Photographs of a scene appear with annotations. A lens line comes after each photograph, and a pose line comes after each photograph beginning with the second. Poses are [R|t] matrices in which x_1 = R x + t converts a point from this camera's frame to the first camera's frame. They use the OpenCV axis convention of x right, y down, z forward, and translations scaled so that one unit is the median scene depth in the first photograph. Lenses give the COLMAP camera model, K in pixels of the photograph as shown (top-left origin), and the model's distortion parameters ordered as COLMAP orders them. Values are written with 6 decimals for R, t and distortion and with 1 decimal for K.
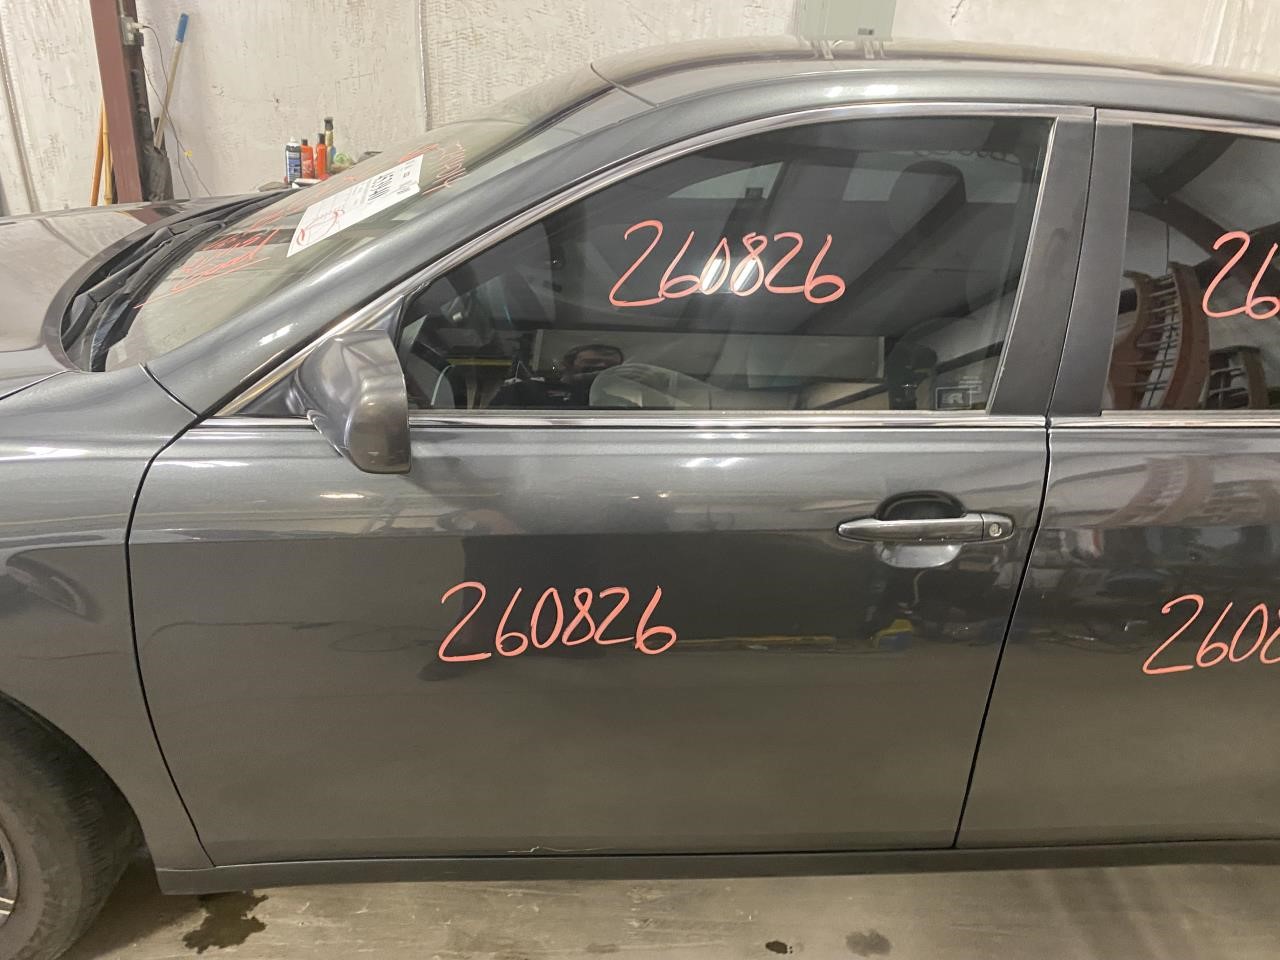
lens RADIAL K [[1037.5, 0, 640.0], [0, 1037.5, 480.0], [0, 0, 1]] dist [0.006557, 0.001604]
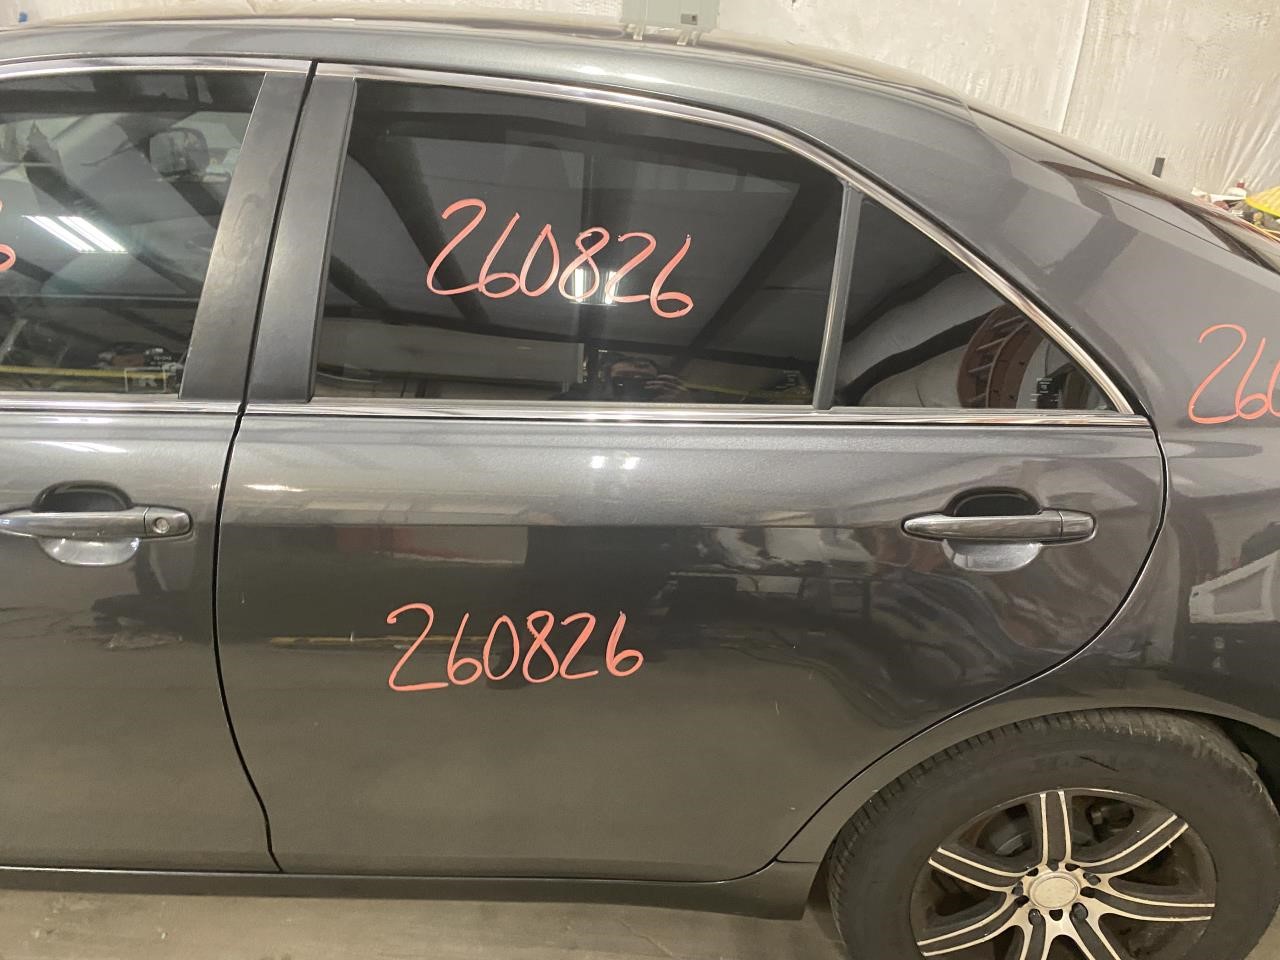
lens RADIAL K [[973.3, 0, 935.9], [0, 973.3, 460.4], [0, 0, 1]] dist [0.080028, -0.051860]
pose [[0.995517, 0.017156, -0.093016, 0.549784], [-0.018525, 0.999732, -0.013877, -0.004974], [0.092753, 0.015538, 0.995568, 0.098187]]
